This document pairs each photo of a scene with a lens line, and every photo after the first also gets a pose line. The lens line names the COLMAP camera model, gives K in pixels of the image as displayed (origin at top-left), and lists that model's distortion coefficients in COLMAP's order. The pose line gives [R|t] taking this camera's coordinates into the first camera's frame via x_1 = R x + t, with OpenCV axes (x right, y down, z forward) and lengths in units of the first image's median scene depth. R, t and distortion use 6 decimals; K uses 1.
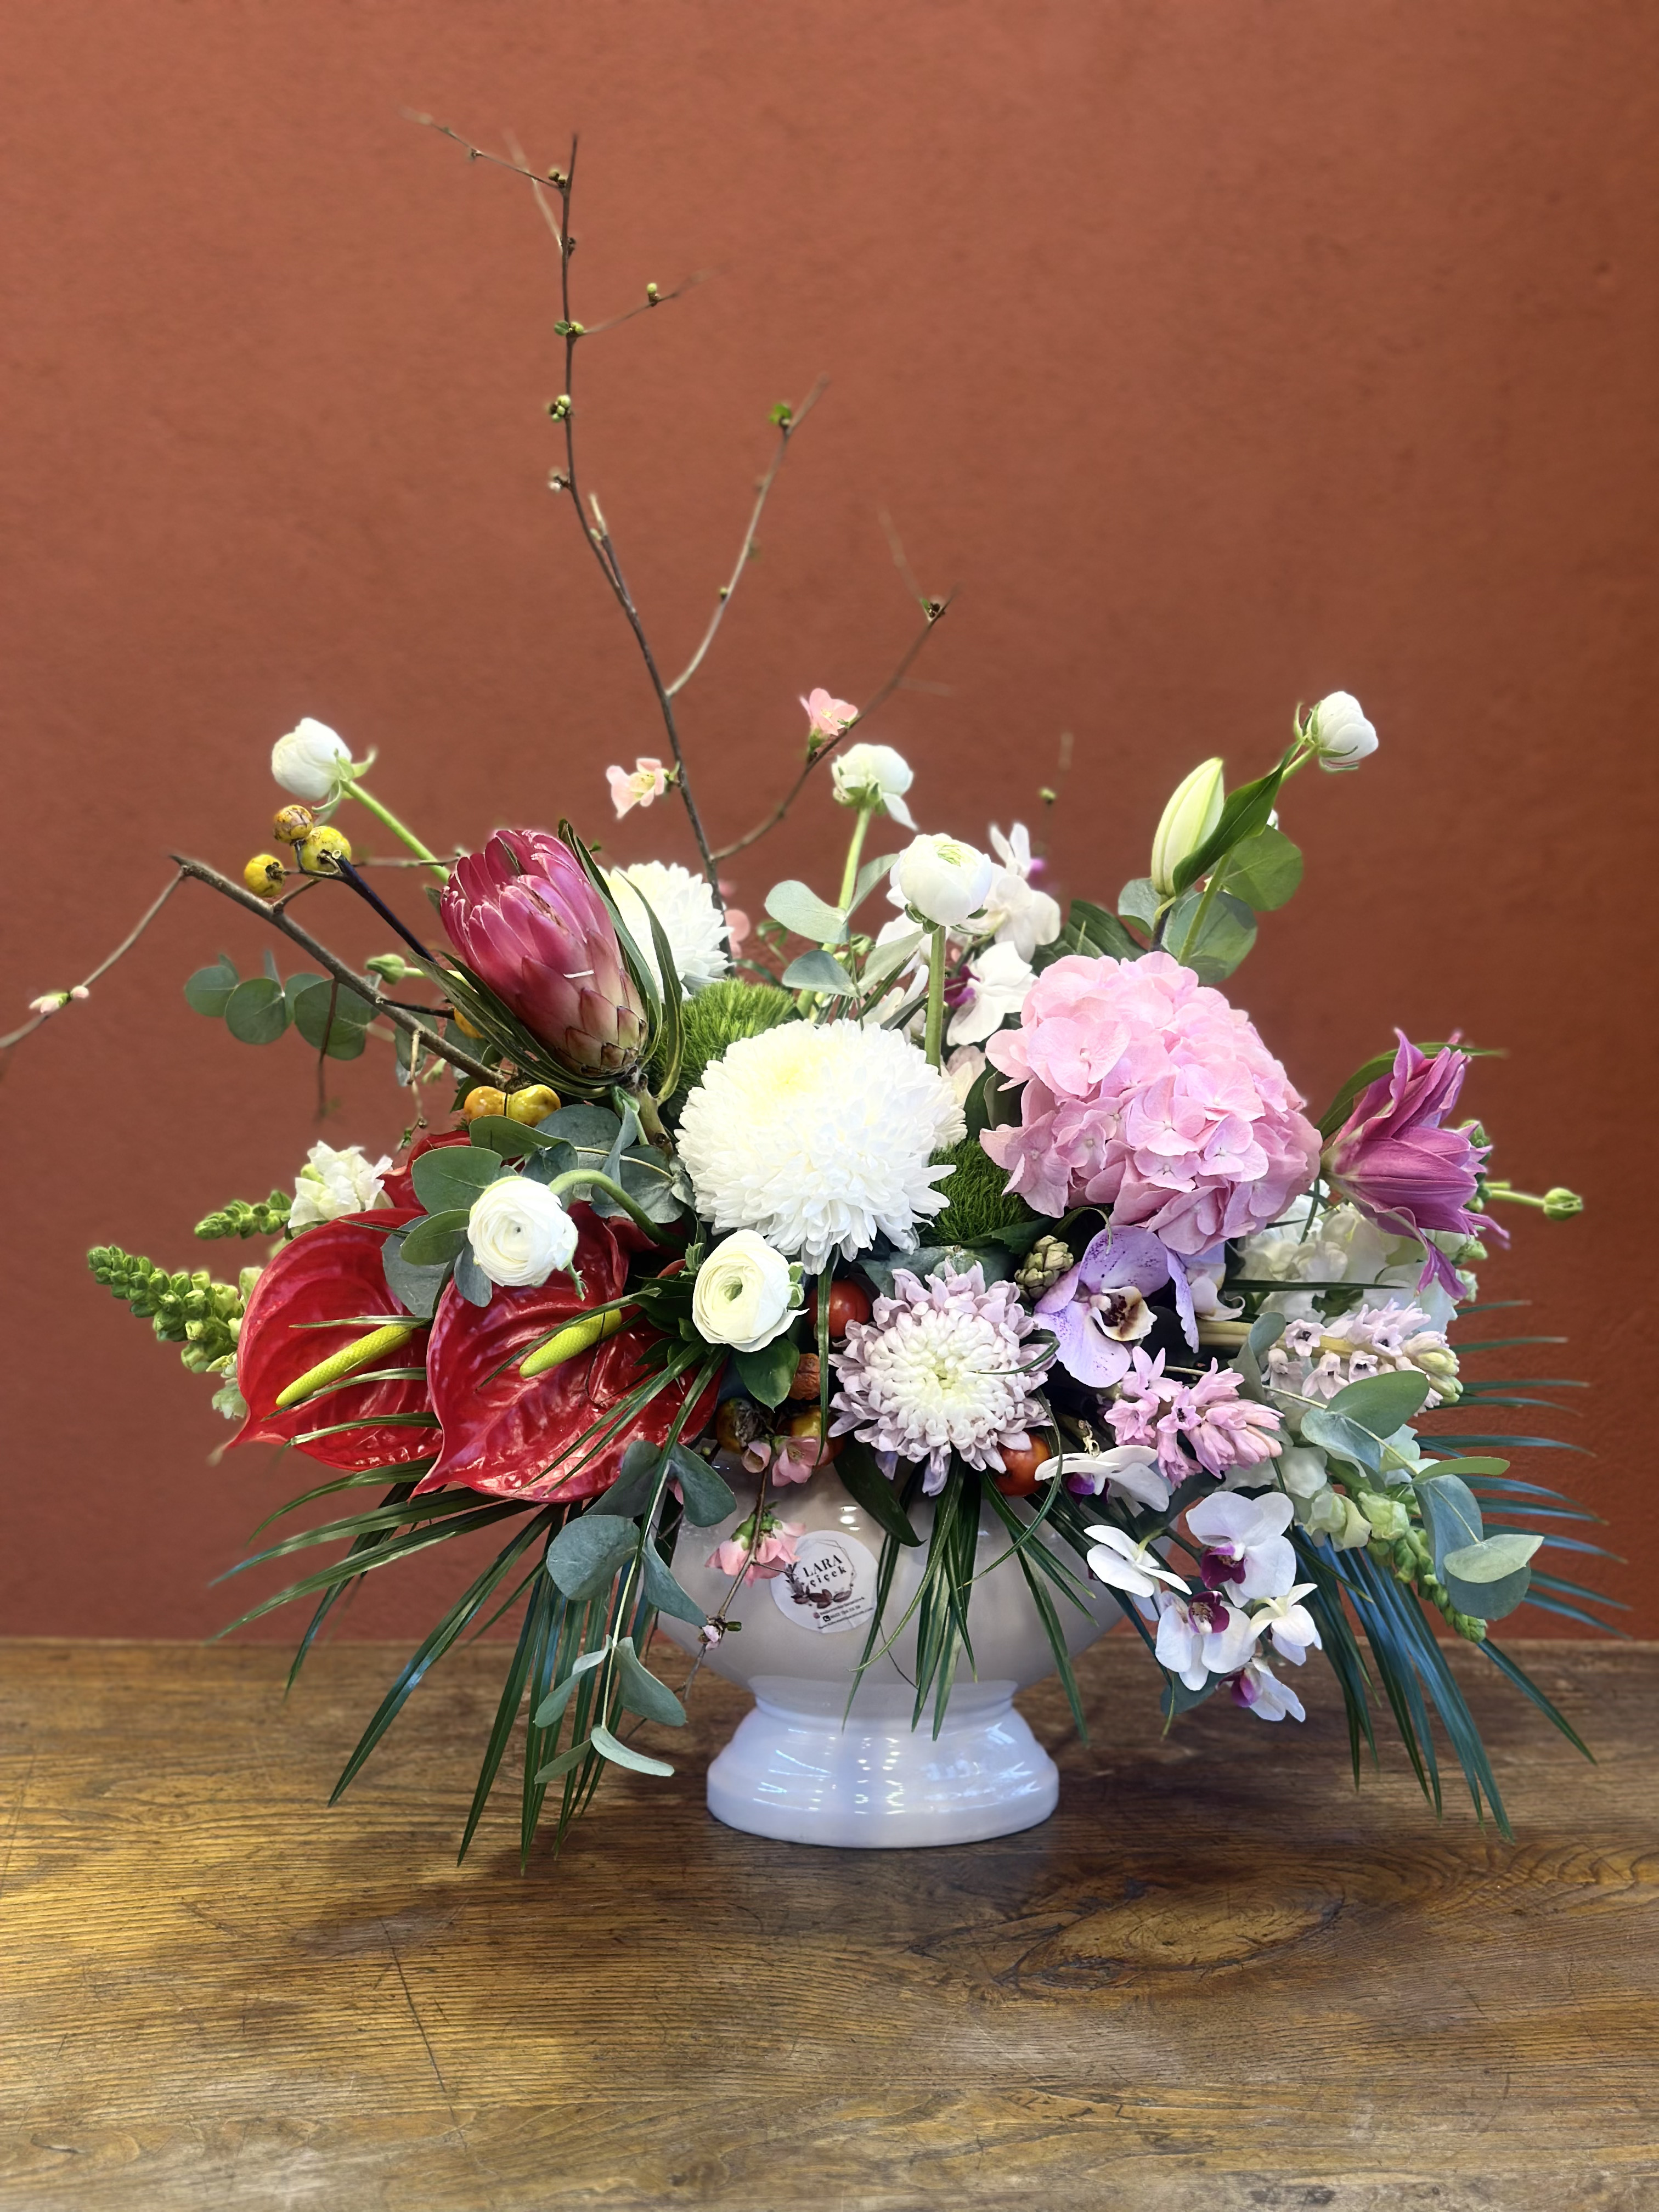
lens RADIAL K [[3111.2, 0, 832.8], [0, 3111.2, 1118.5], [0, 0, 1]] dist [0.104073, 0.000000]
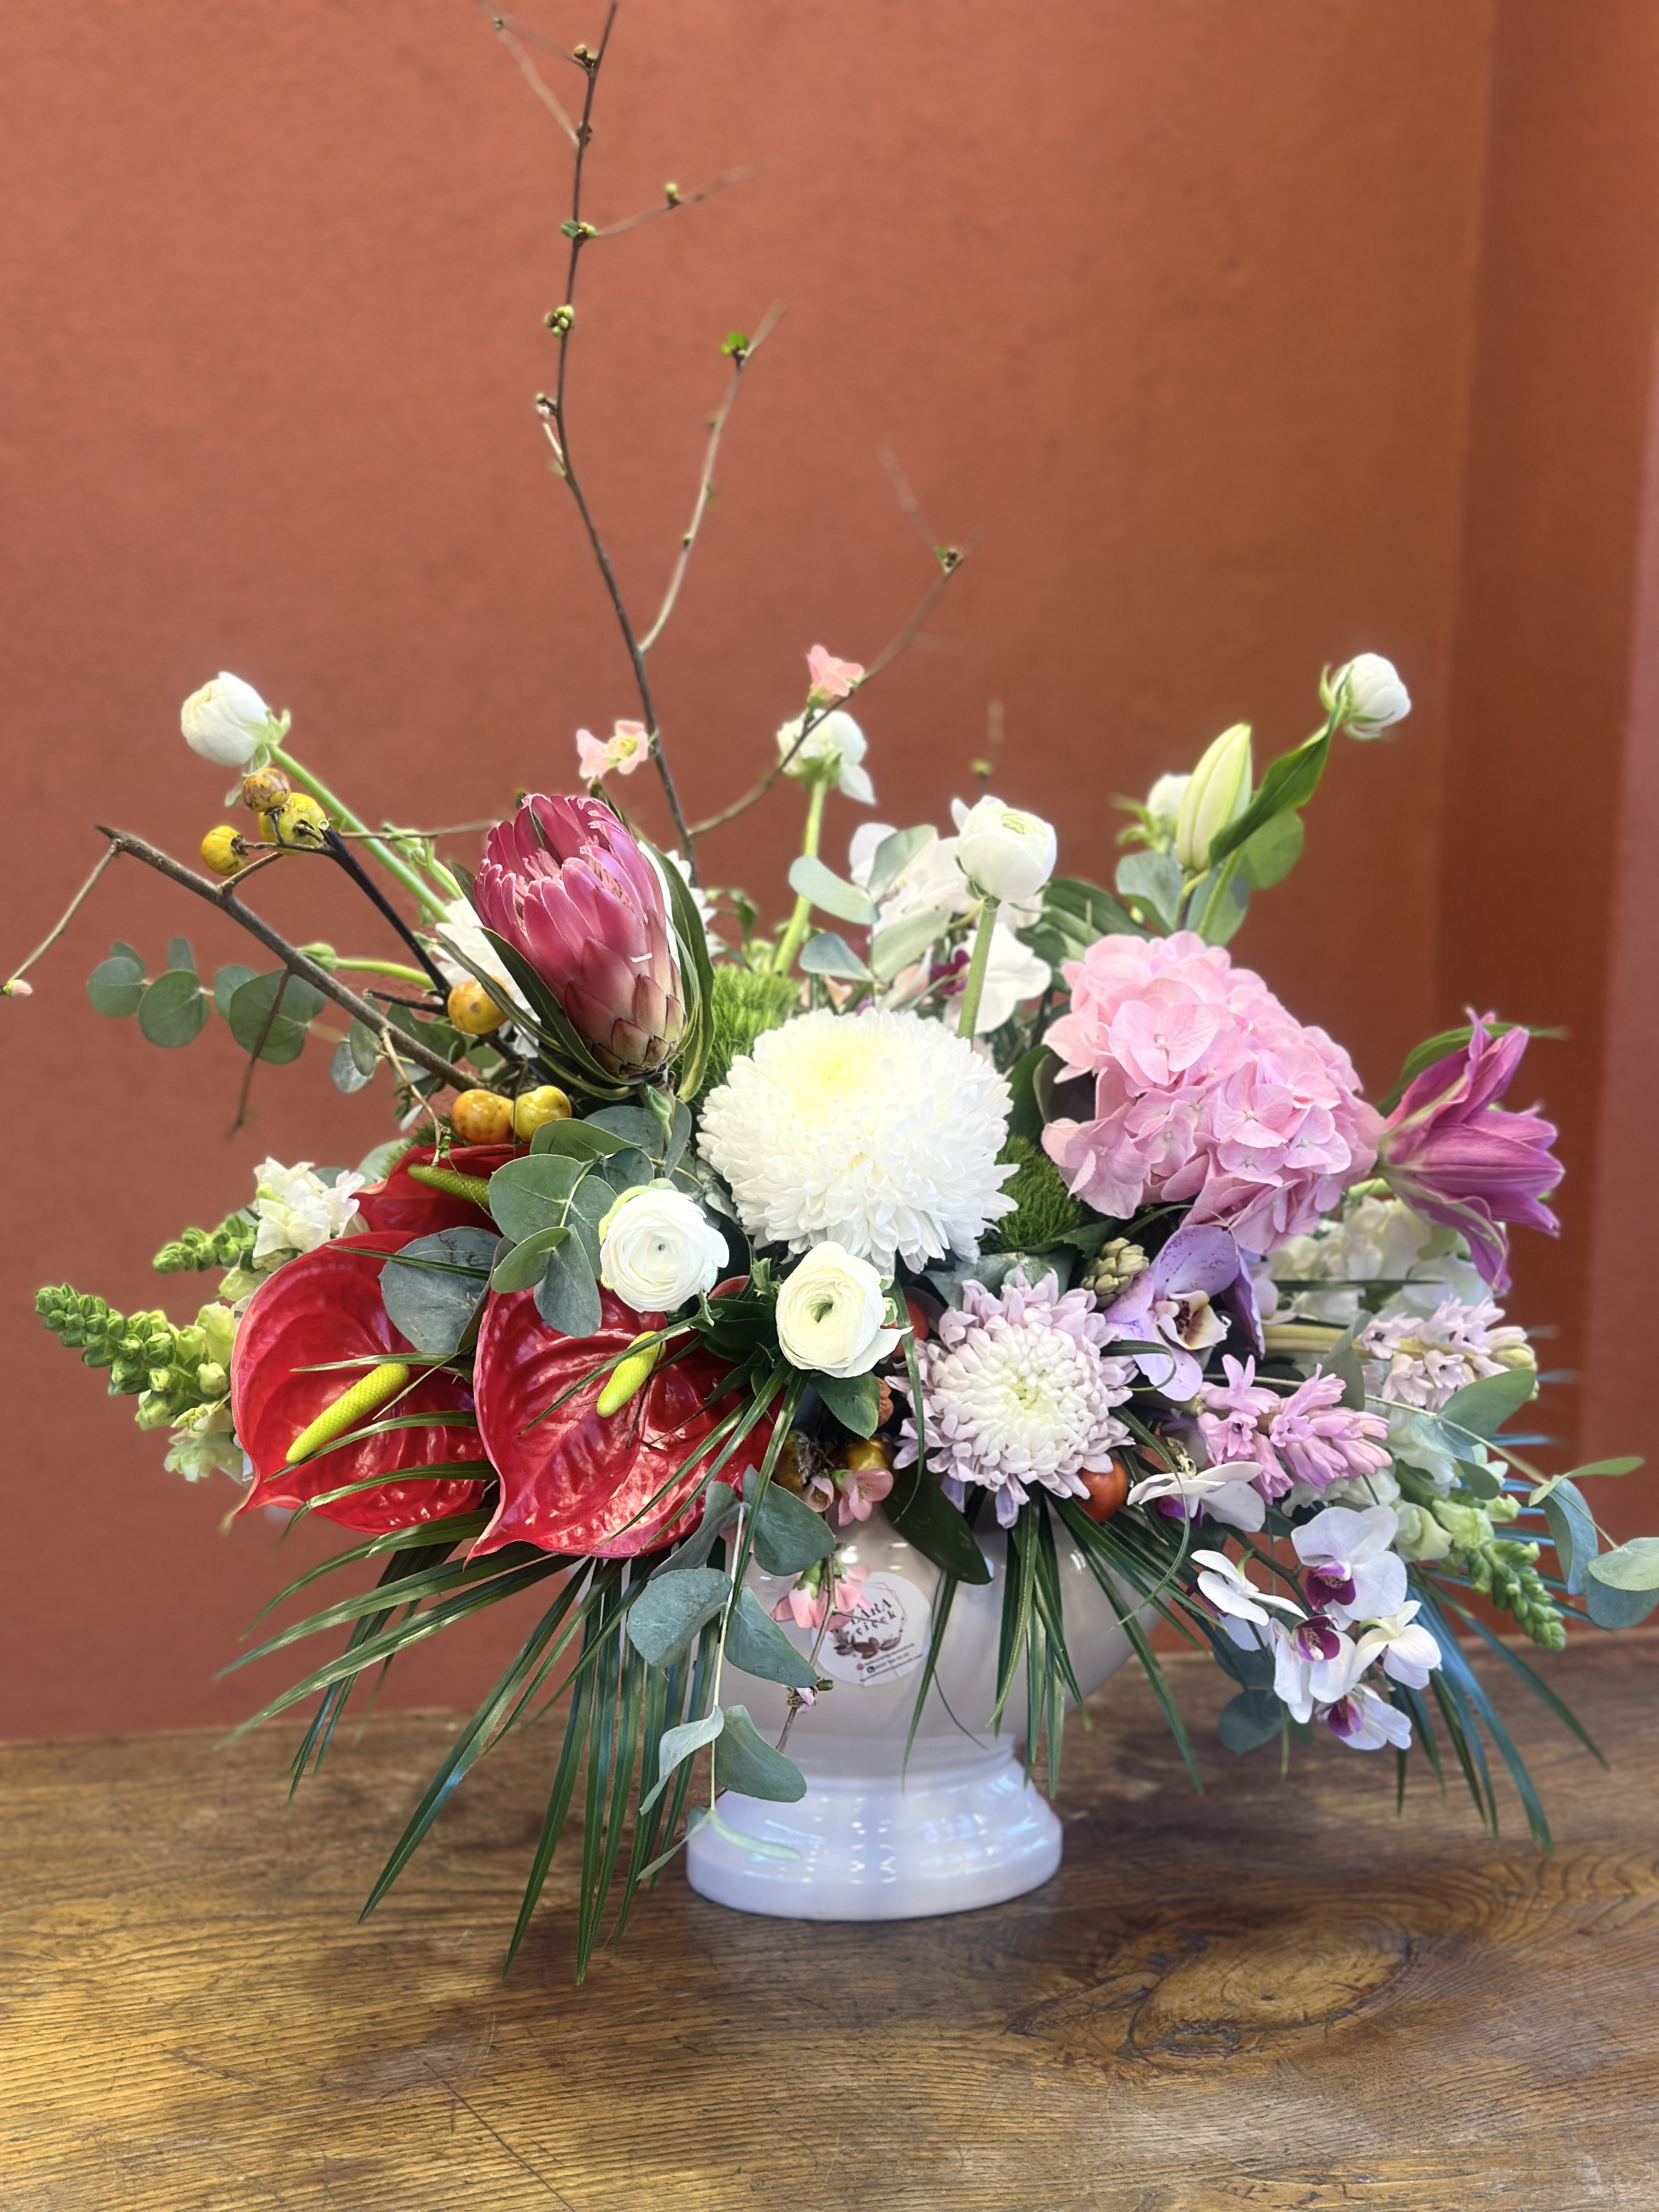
lens RADIAL K [[3111.2, 0, 831.1], [0, 3111.2, 1123.0], [0, 0, 1]] dist [0.104073, 0.000000]
pose [[0.972364, -0.022188, 0.232415, -0.225019], [0.023474, 0.999721, -0.002770, 0.004007], [-0.232288, 0.008149, 0.972613, 0.123036]]
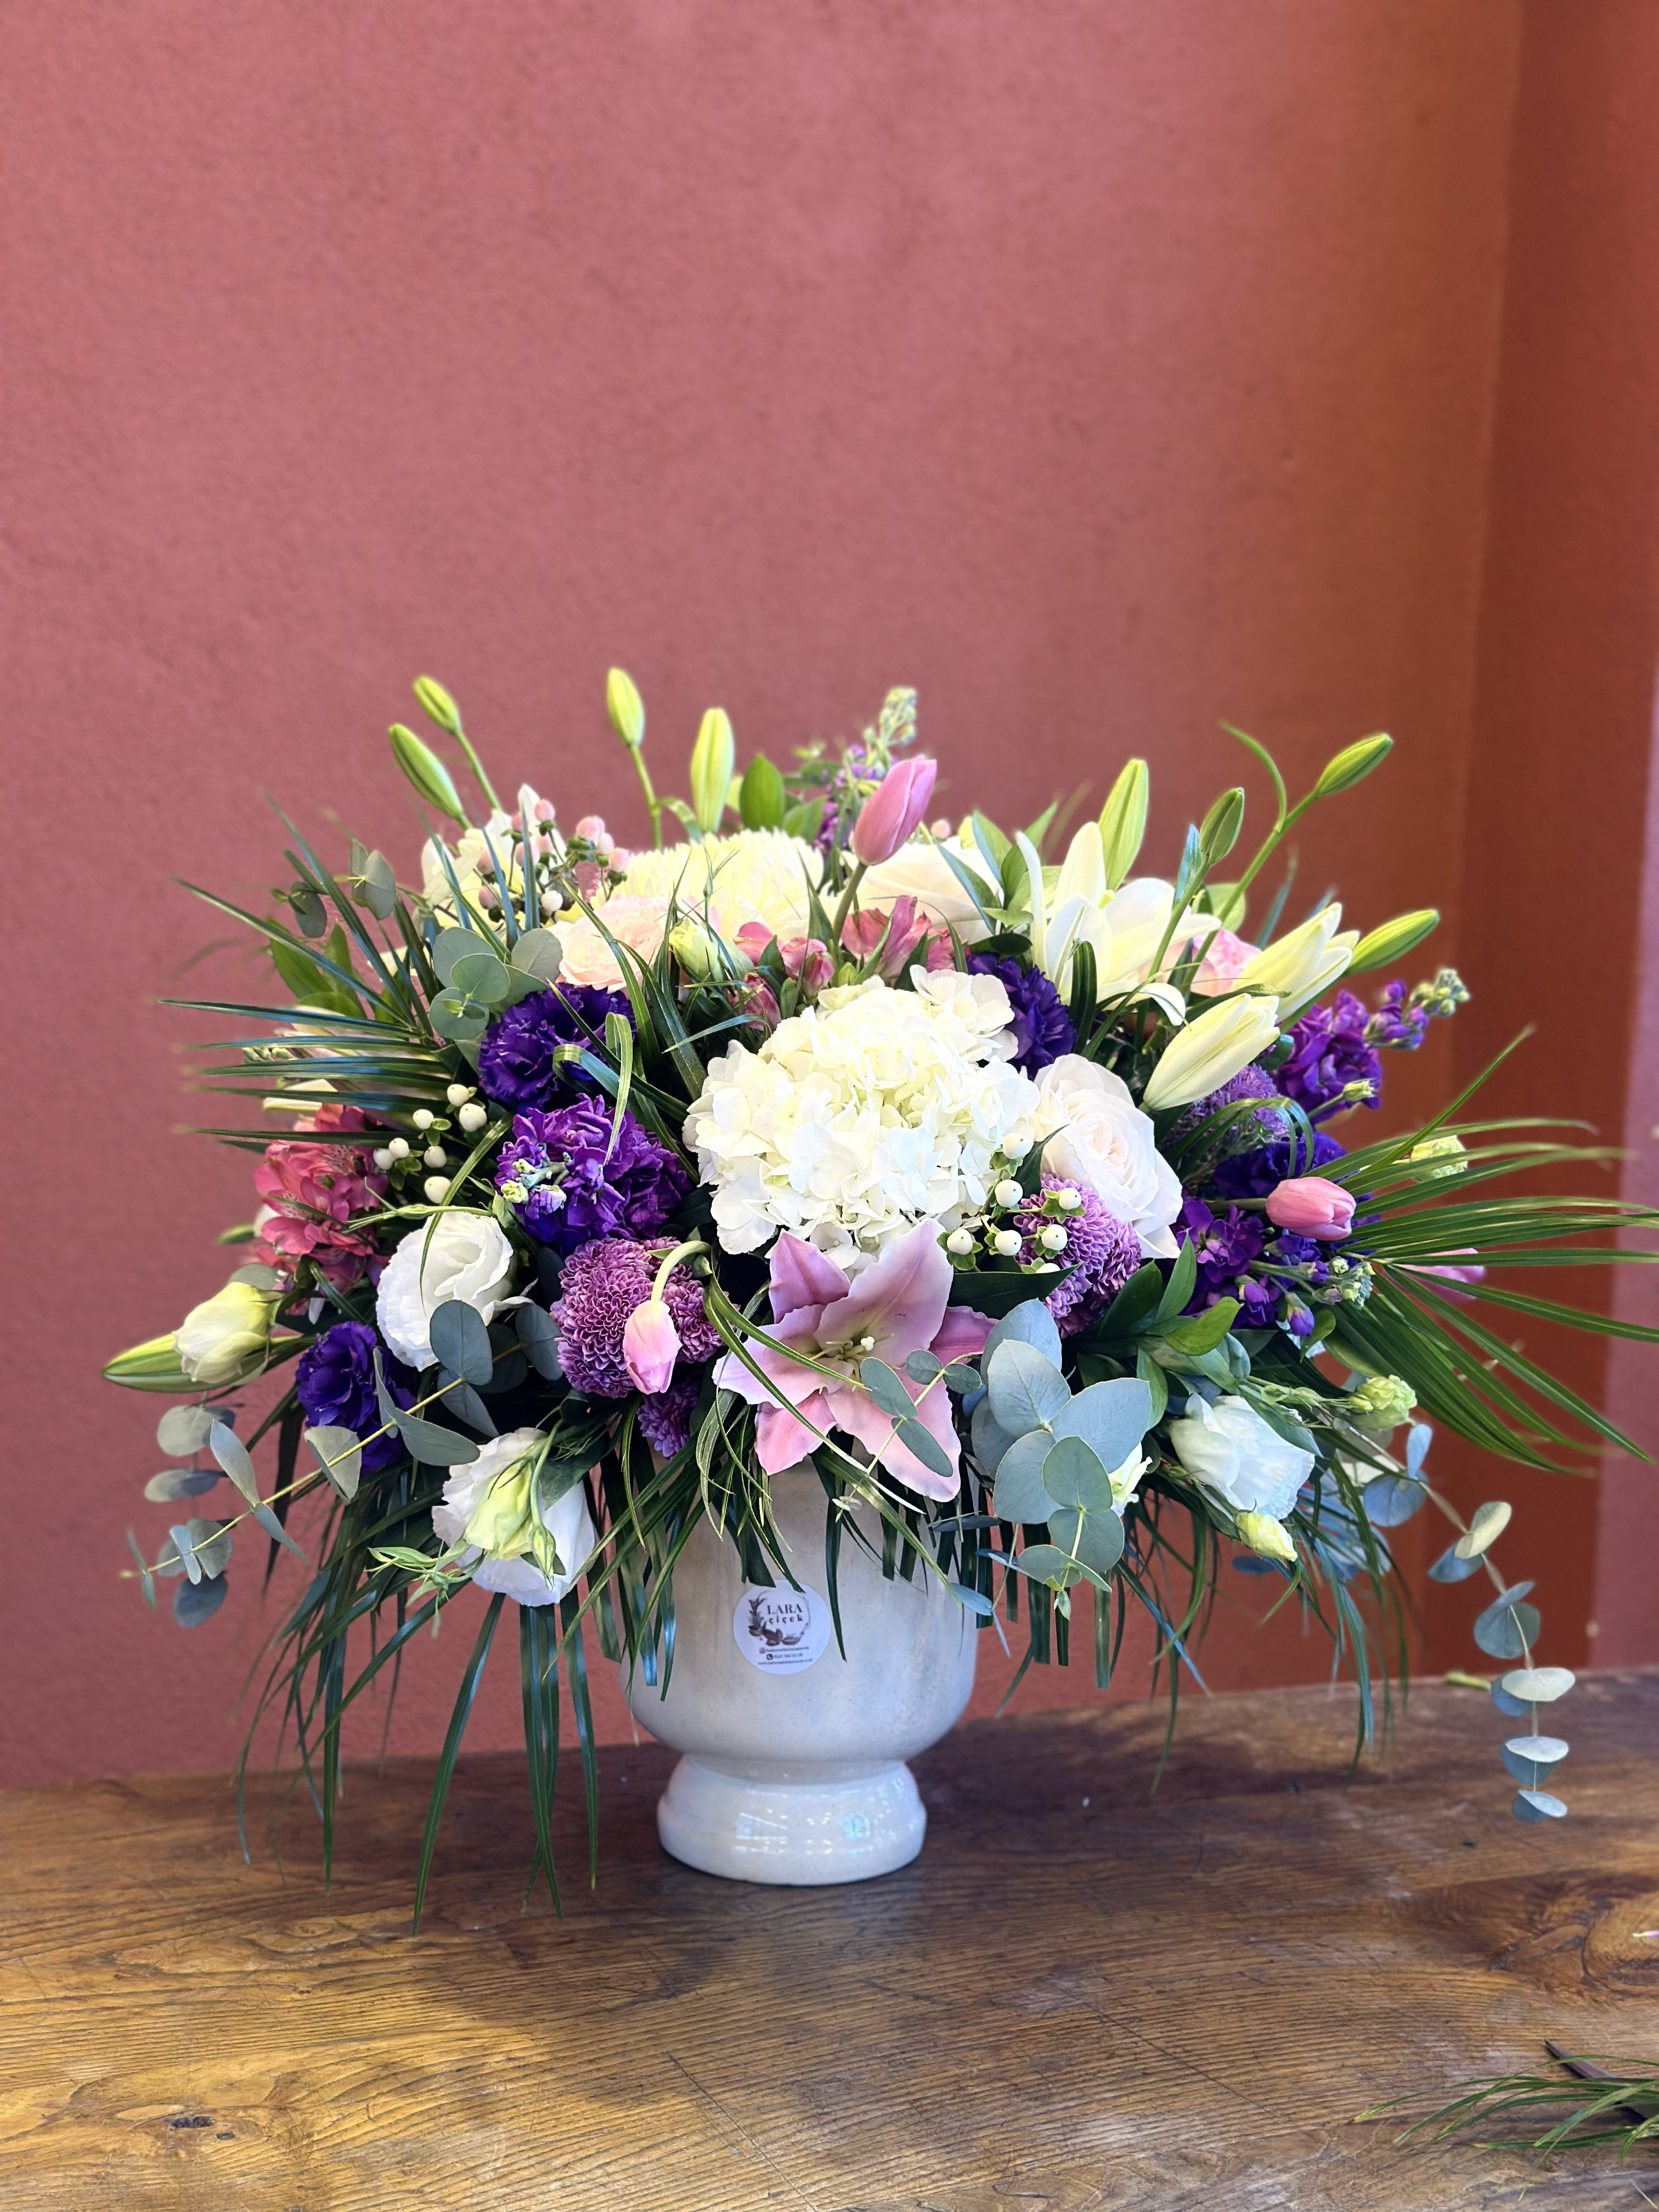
lens RADIAL K [[3111.2, 0, 815.7], [0, 3111.2, 1101.4], [0, 0, 1]] dist [0.104073, 0.000000]
pose [[0.961889, -0.017317, 0.272892, -0.517404], [0.023811, 0.999506, -0.020500, -0.037104], [-0.272402, 0.026217, 0.961826, -0.063843]]
